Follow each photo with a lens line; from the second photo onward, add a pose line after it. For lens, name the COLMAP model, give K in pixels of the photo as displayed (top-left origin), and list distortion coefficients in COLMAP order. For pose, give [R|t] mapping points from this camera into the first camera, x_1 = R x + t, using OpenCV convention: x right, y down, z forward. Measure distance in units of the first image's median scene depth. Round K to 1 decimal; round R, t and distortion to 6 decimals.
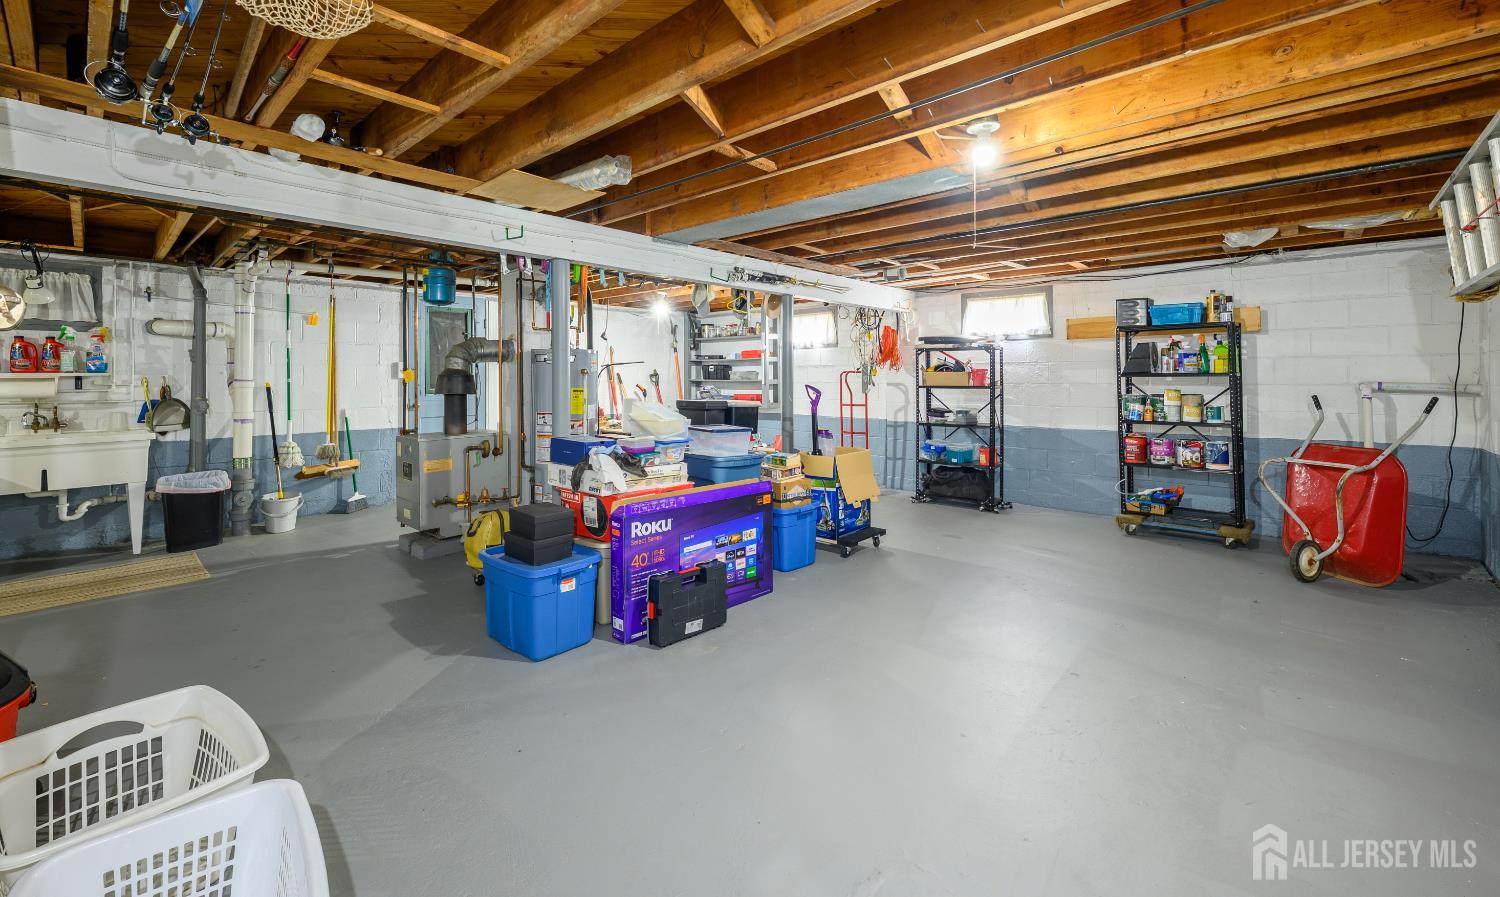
lens RADIAL K [[615.1, 0, 755.5], [0, 615.1, 382.6], [0, 0, 1]] dist [0.000749, 0.000096]
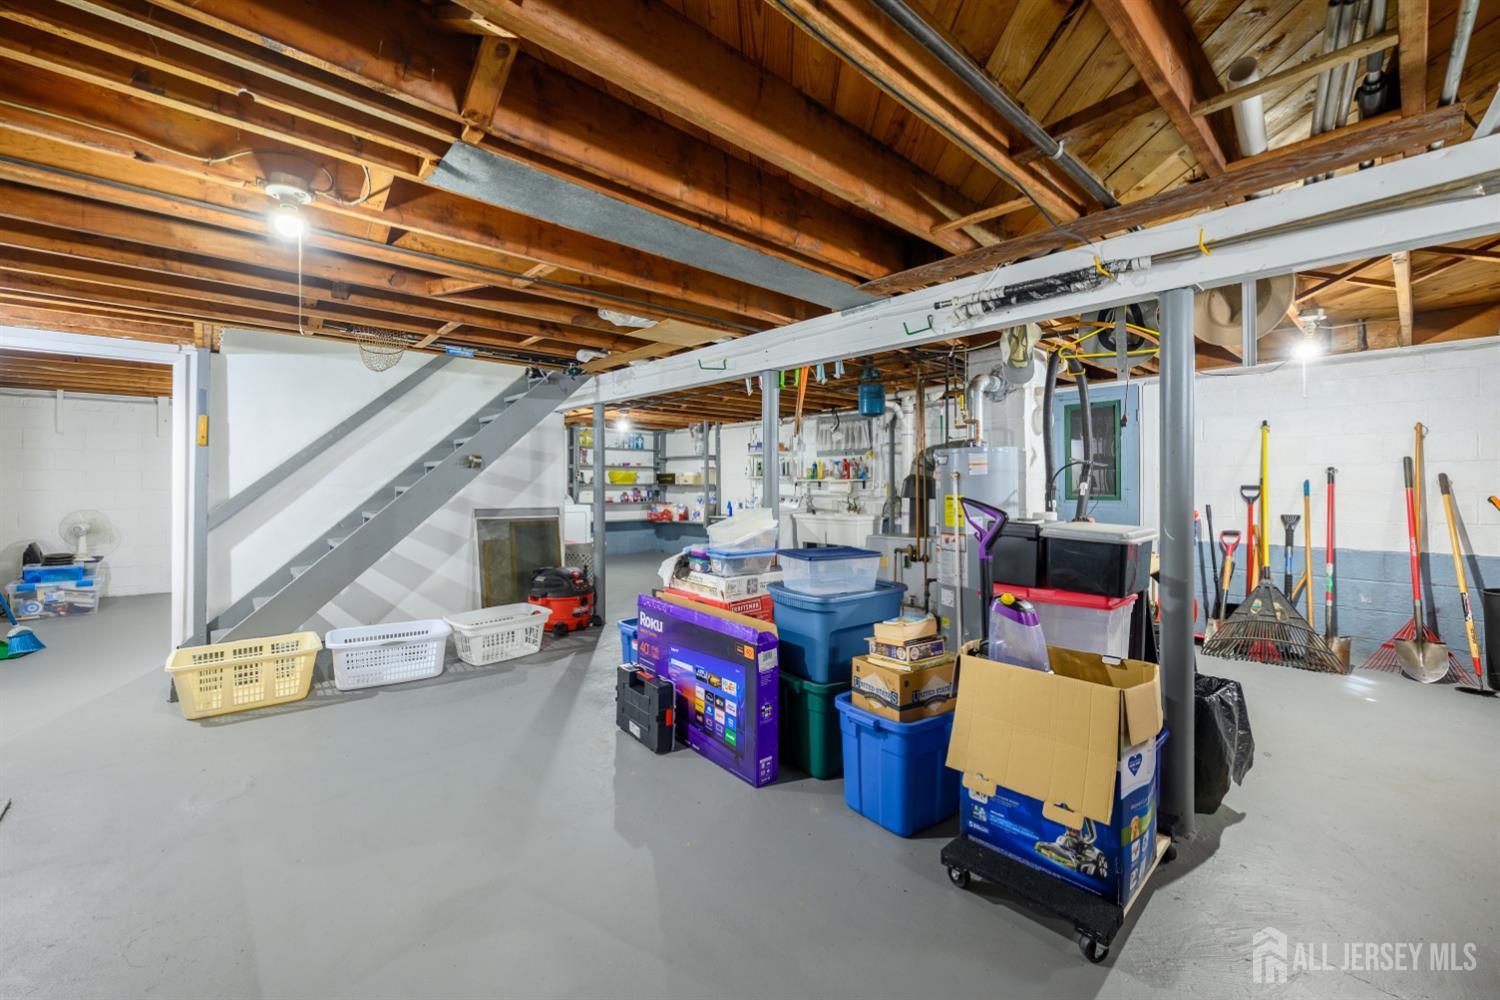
lens RADIAL K [[603.8, 0, 746.1], [0, 603.8, 489.8], [0, 0, 1]] dist [-0.001565, -0.000217]
pose [[-0.108837, 0.014094, -0.993960, 0.733698], [-0.008321, 0.999852, 0.015089, -0.011382], [0.994025, 0.009913, -0.108703, 1.095751]]
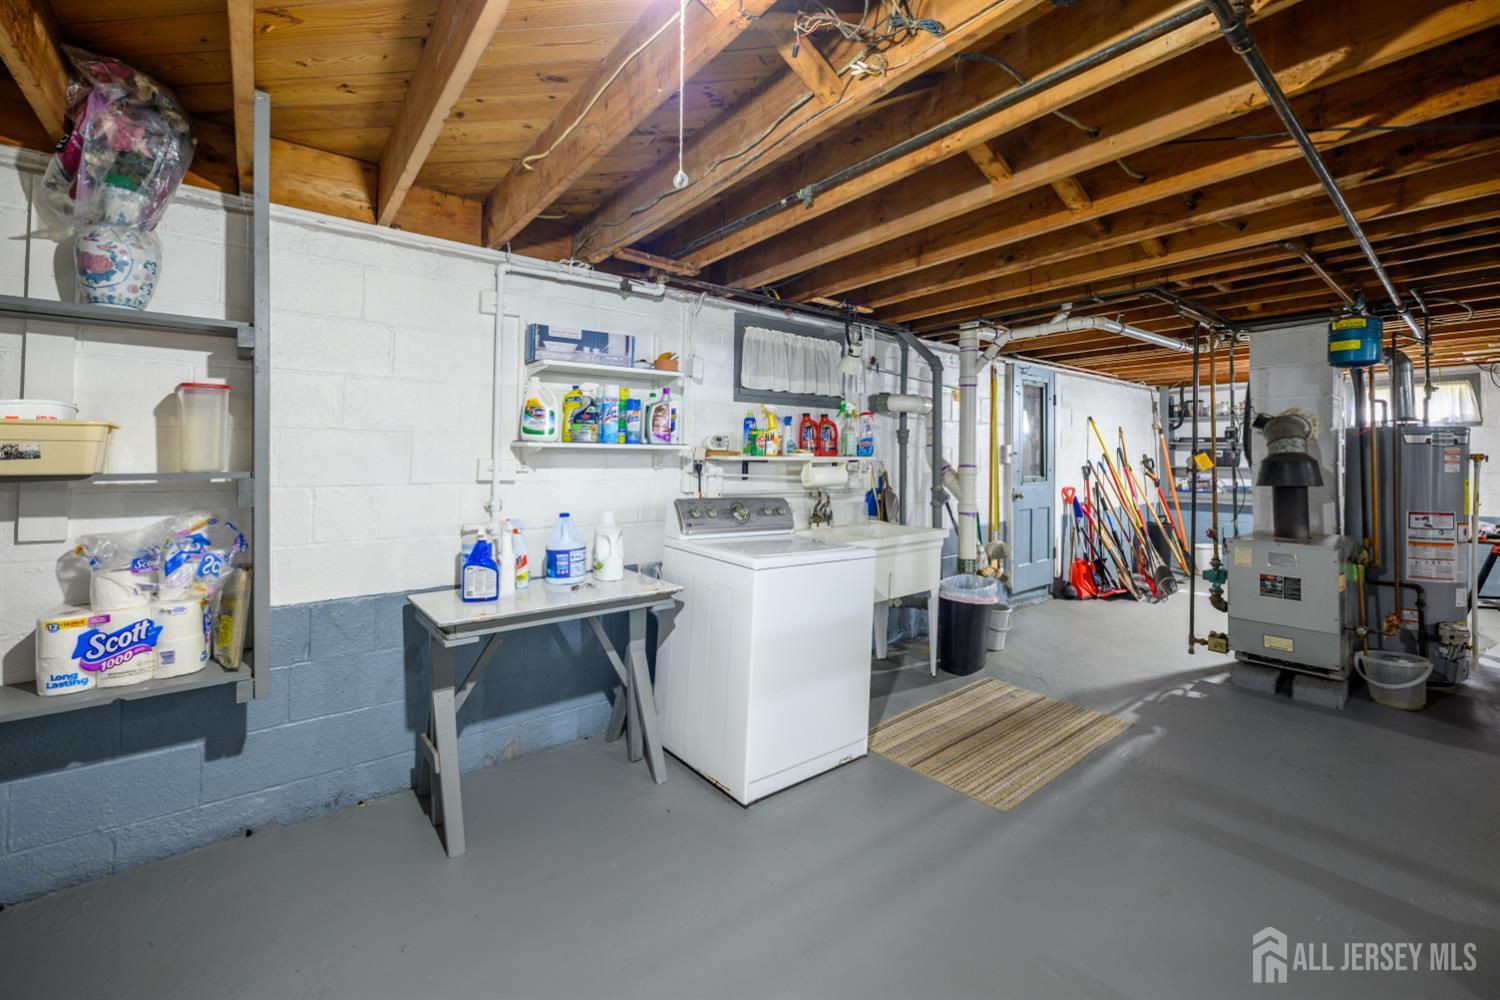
lens RADIAL K [[605.0, 0, 747.5], [0, 605.0, 495.5], [0, 0, 1]] dist [-0.014434, -0.000165]
pose [[0.986471, 0.011242, -0.163551, -1.327963], [-0.003656, 0.998906, 0.046612, -0.002213], [0.163897, -0.045384, 0.985433, 0.216653]]
